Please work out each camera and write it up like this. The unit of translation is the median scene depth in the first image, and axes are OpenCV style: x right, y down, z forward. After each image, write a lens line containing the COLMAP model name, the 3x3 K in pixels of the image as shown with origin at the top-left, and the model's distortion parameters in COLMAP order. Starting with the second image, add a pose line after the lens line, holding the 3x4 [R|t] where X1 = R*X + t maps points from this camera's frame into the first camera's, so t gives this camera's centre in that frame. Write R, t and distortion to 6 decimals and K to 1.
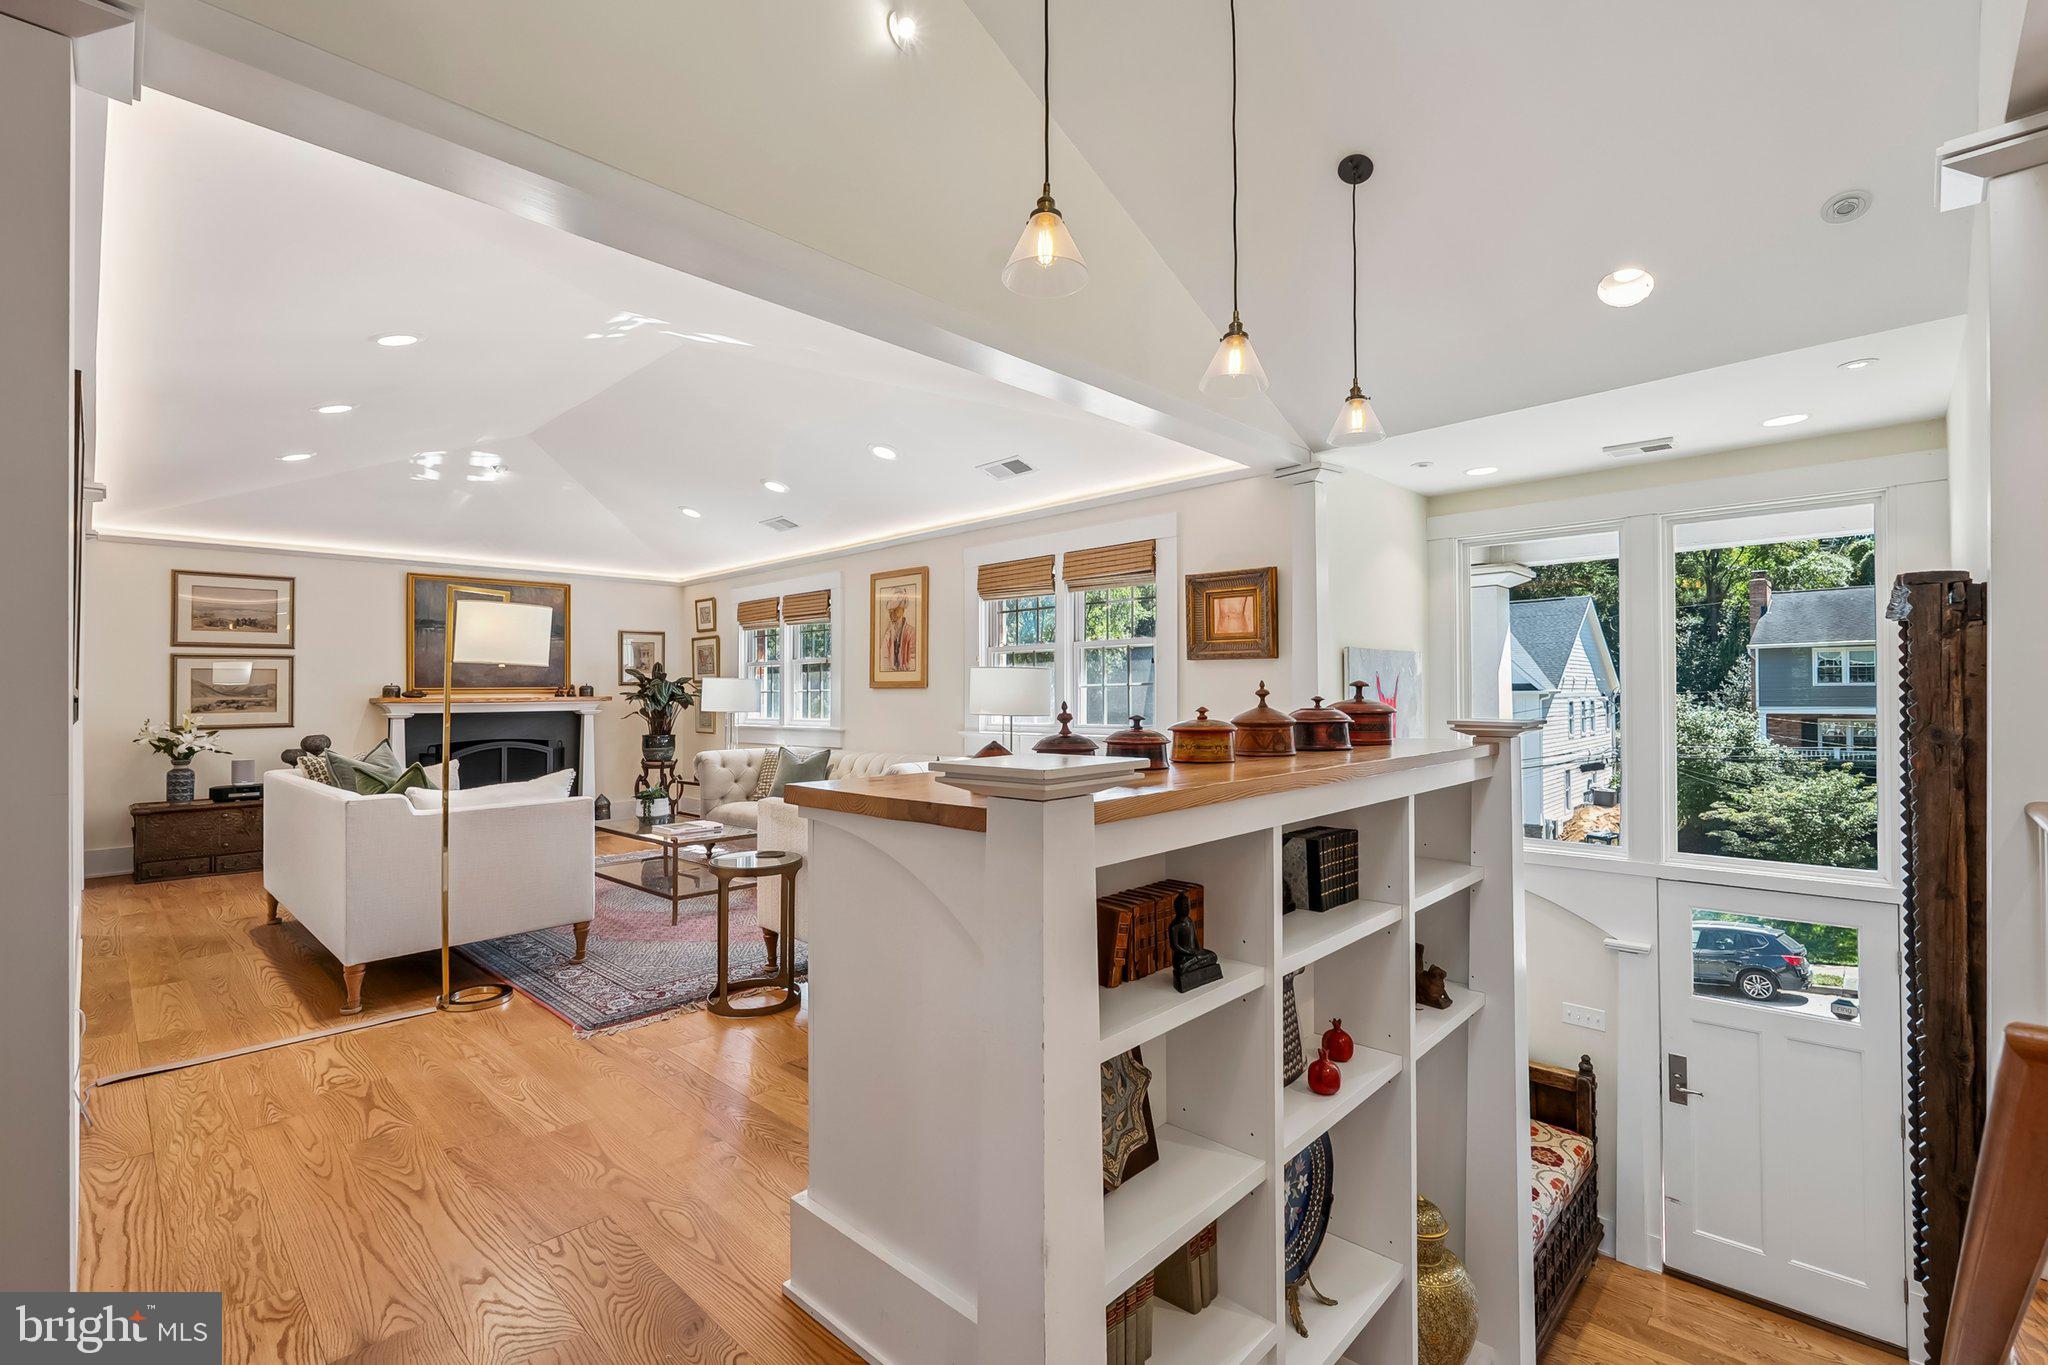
lens RADIAL K [[907.7, 0, 1025.0], [0, 907.7, 670.3], [0, 0, 1]] dist [-0.007164, 0.001290]
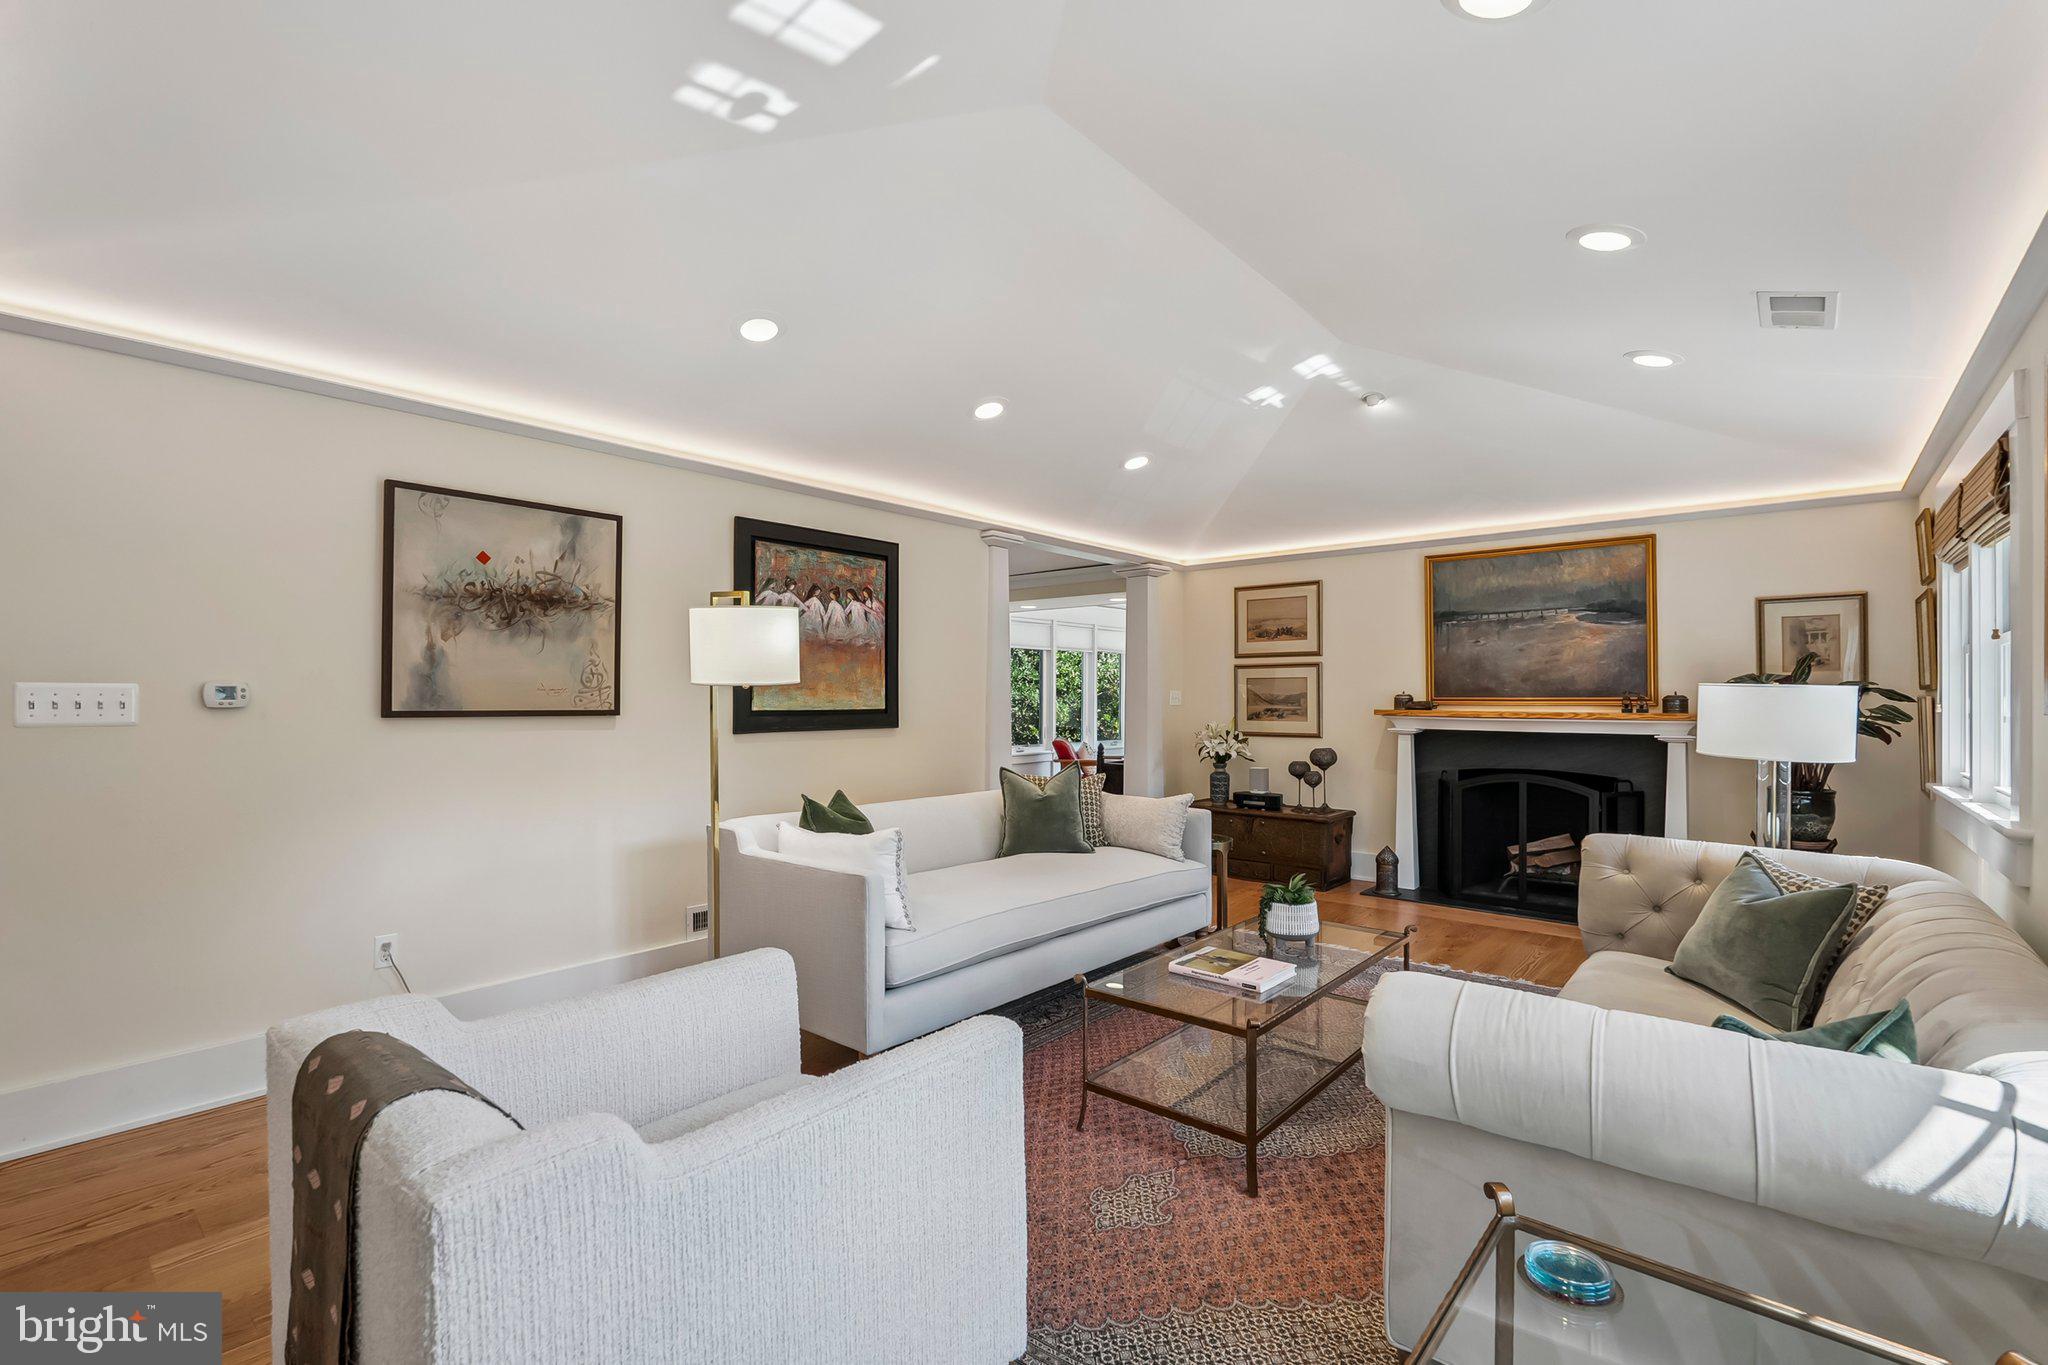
lens RADIAL K [[907.7, 0, 1024.4], [0, 907.7, 690.8], [0, 0, 1]] dist [-0.007164, 0.001290]
pose [[0.057453, 0.004240, -0.998339, 0.129293], [0.022450, 0.999733, 0.005538, 0.000923], [0.998096, -0.022731, 0.057343, 0.678808]]
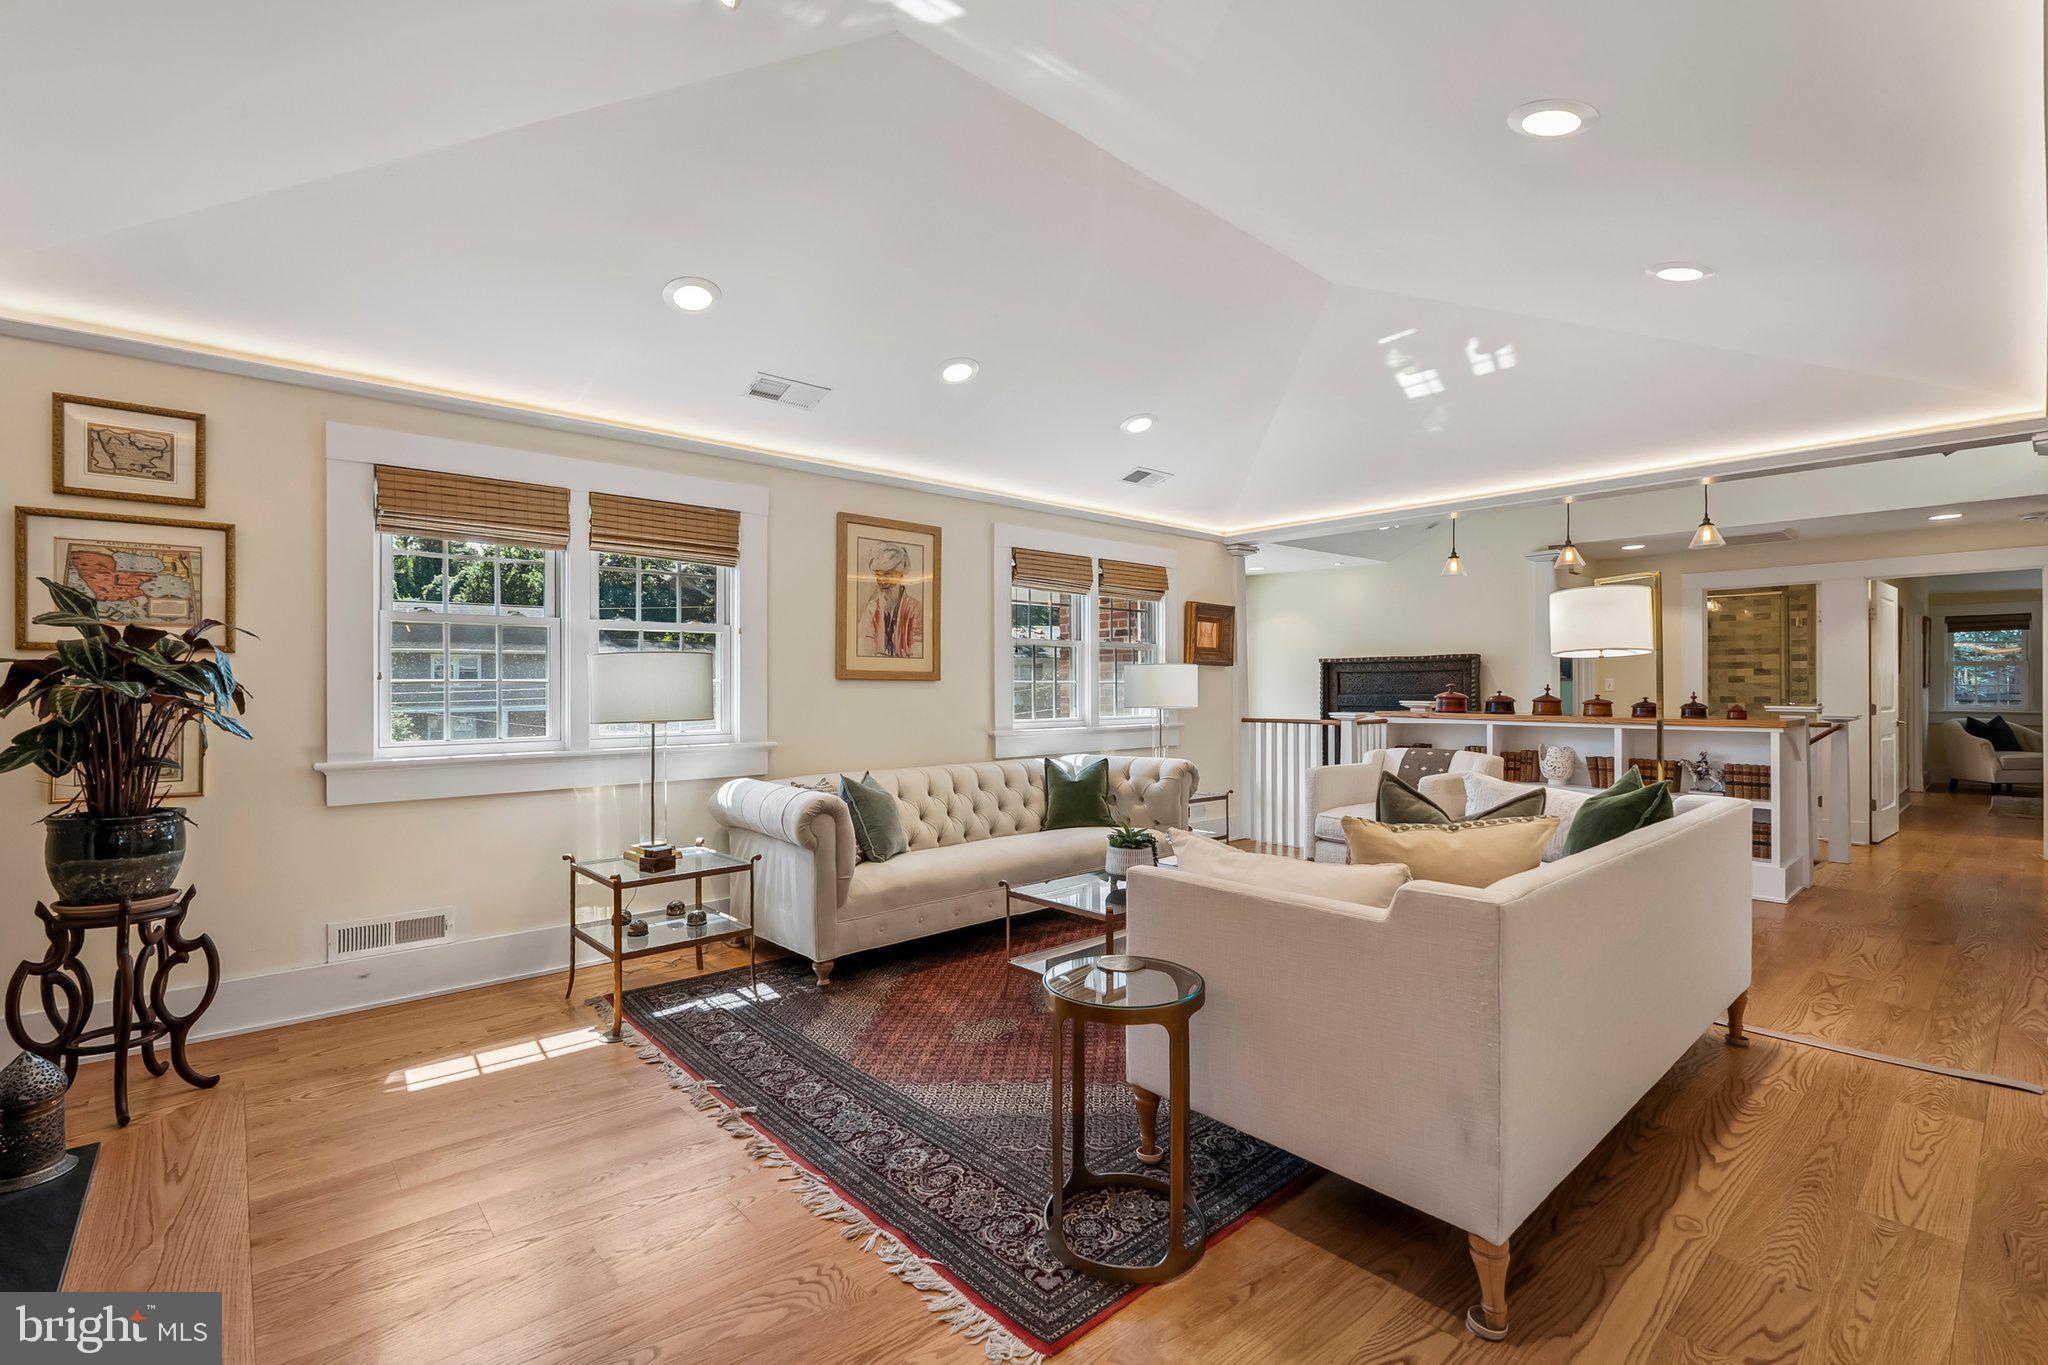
lens RADIAL K [[907.7, 0, 1042.6], [0, 907.7, 647.7], [0, 0, 1]] dist [-0.007164, 0.001290]
pose [[0.071970, 0.053732, 0.995958, -0.899135], [-0.022930, 0.998373, -0.052206, 0.030004], [-0.997143, -0.019080, 0.073085, 0.860791]]
